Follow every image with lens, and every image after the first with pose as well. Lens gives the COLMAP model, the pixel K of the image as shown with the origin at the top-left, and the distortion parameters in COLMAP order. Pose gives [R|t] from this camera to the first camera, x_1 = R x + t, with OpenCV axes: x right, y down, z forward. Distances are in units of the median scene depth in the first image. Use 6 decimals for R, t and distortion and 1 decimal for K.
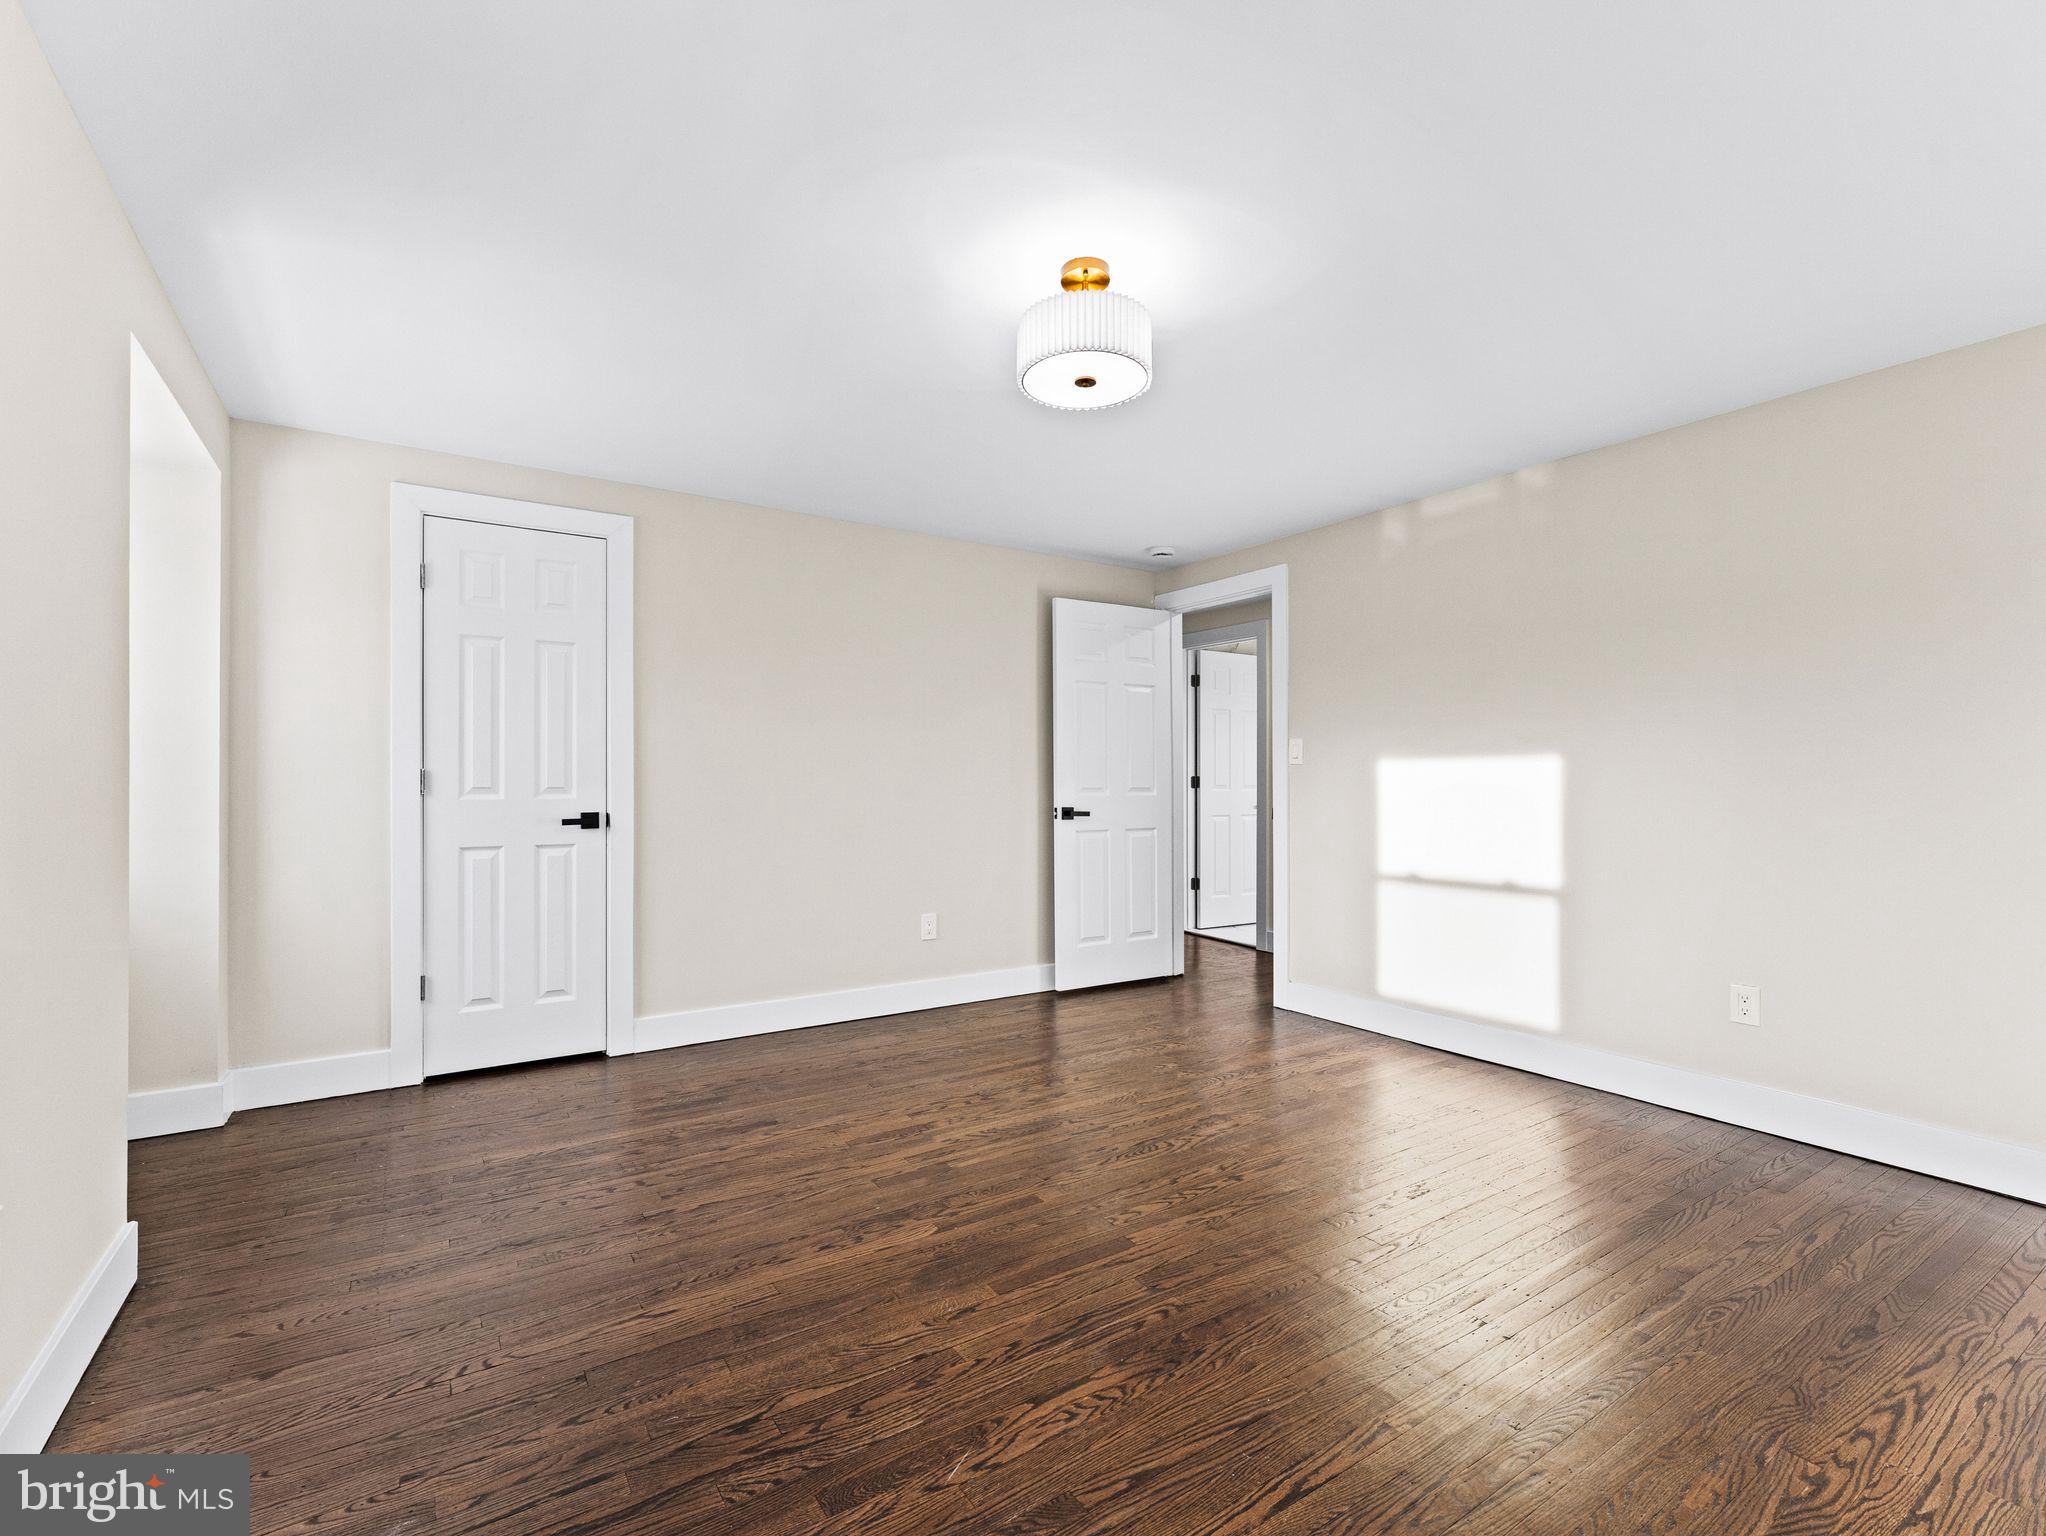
lens RADIAL K [[933.4, 0, 1010.1], [0, 933.4, 766.5], [0, 0, 1]] dist [-0.002217, -0.000393]
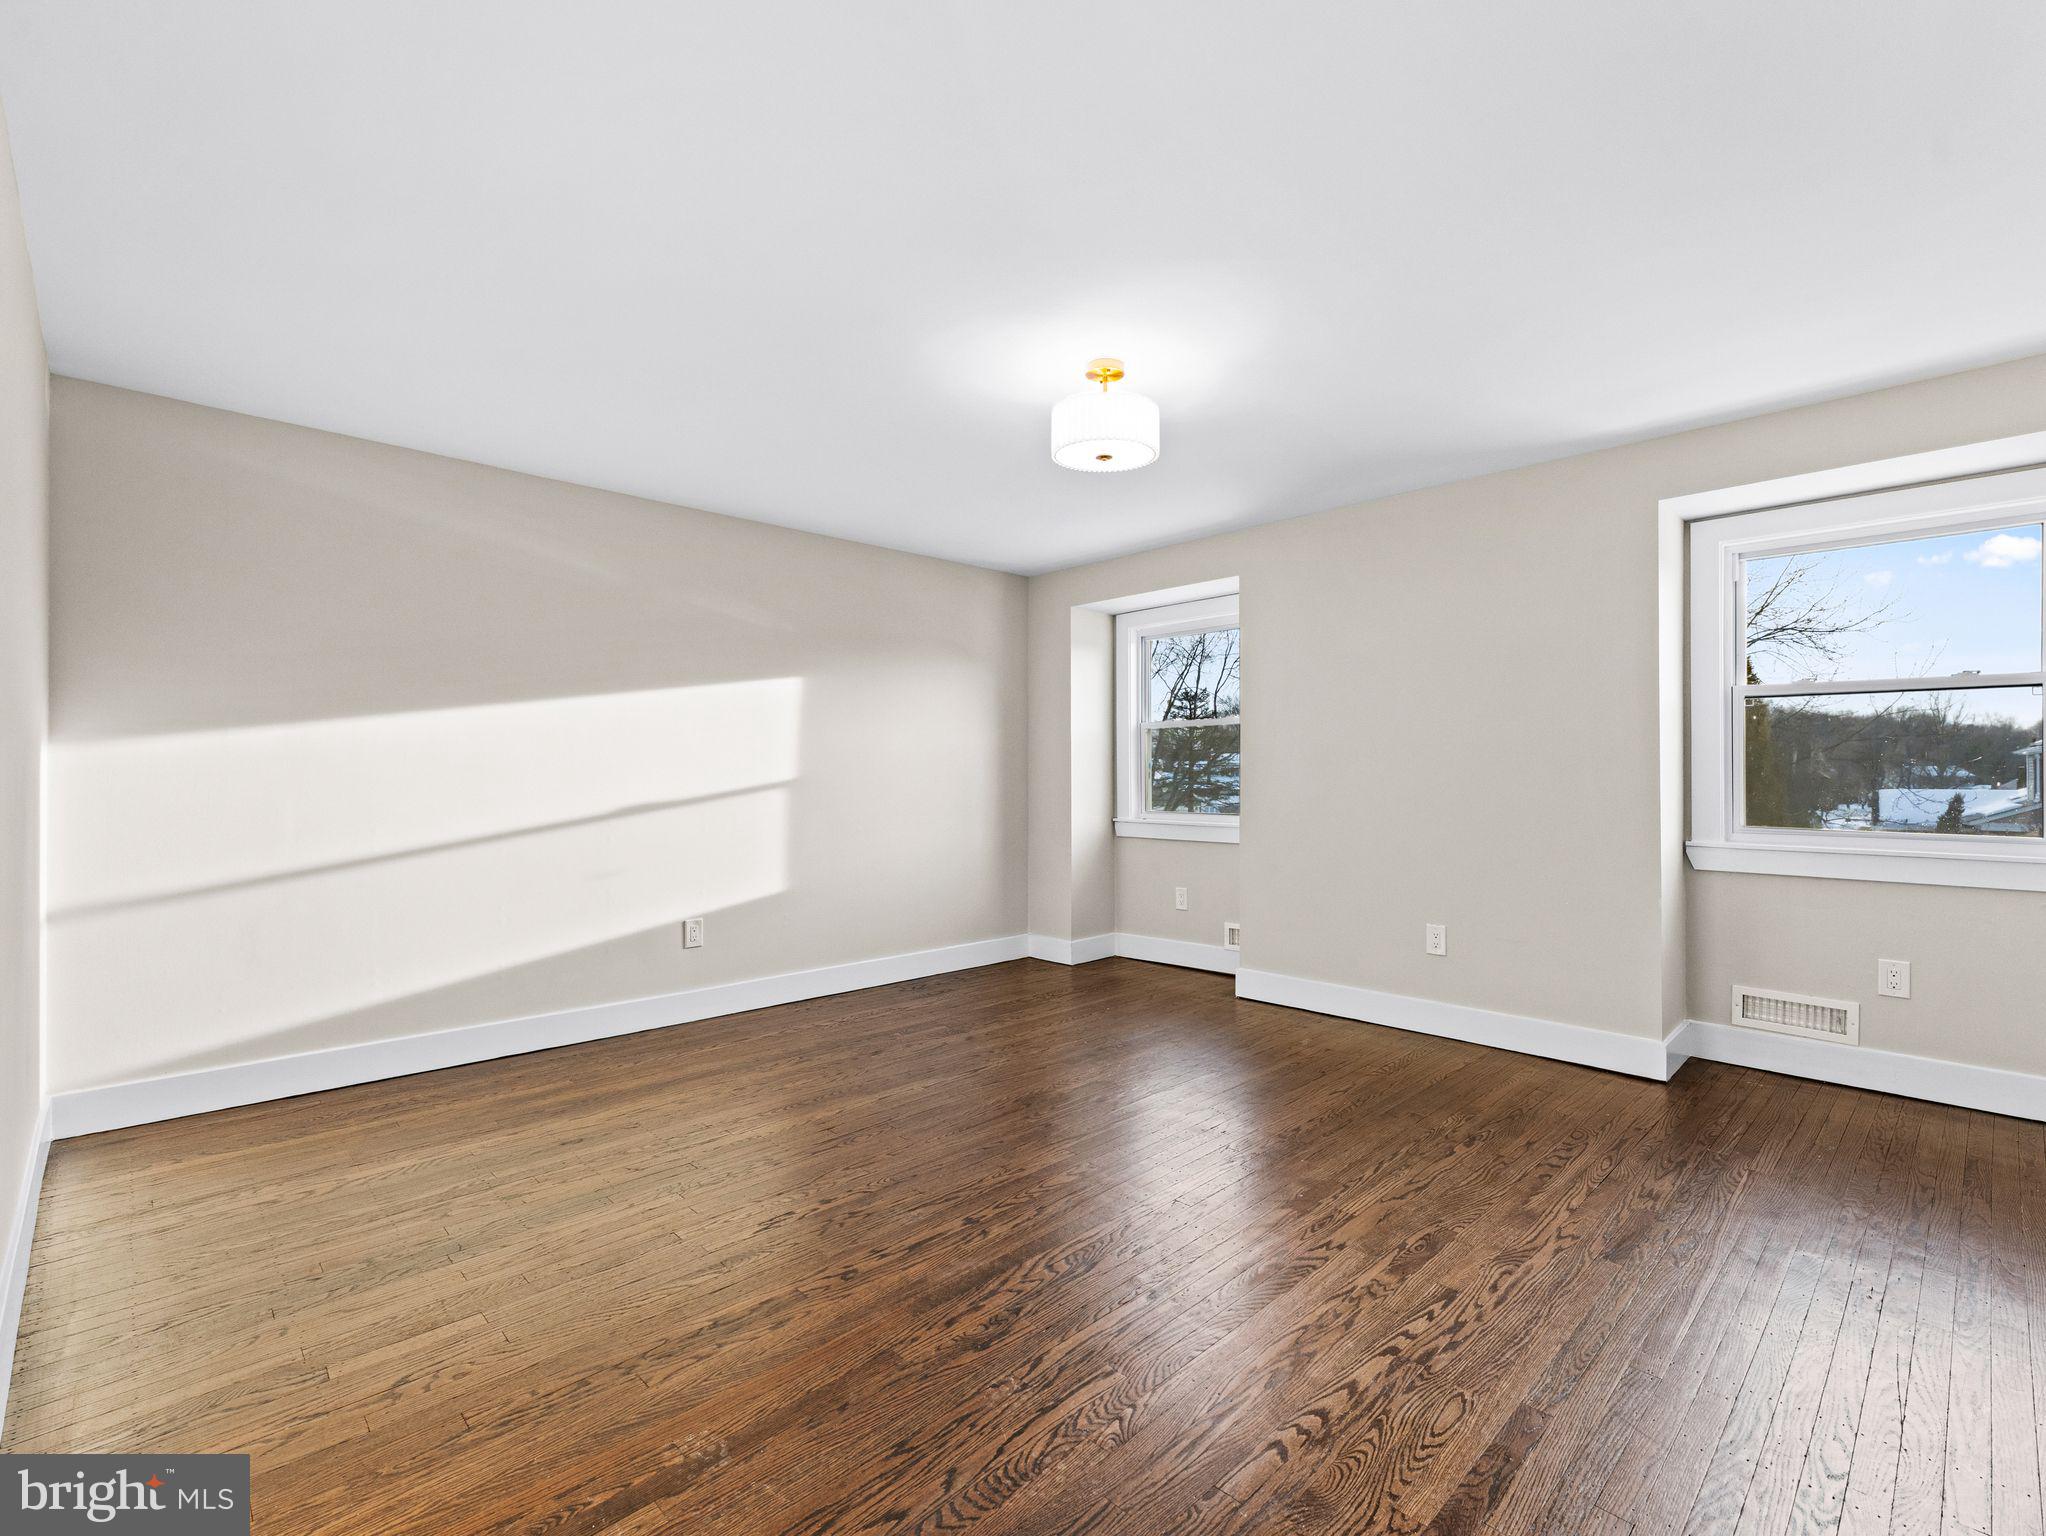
lens RADIAL K [[933.4, 0, 1010.1], [0, 933.4, 766.5], [0, 0, 1]] dist [-0.002217, -0.000393]
pose [[-0.984289, -0.004704, -0.176500, 0.354797], [-0.000782, 0.999751, -0.022286, 0.034214], [0.176561, -0.021798, -0.984048, 1.837206]]
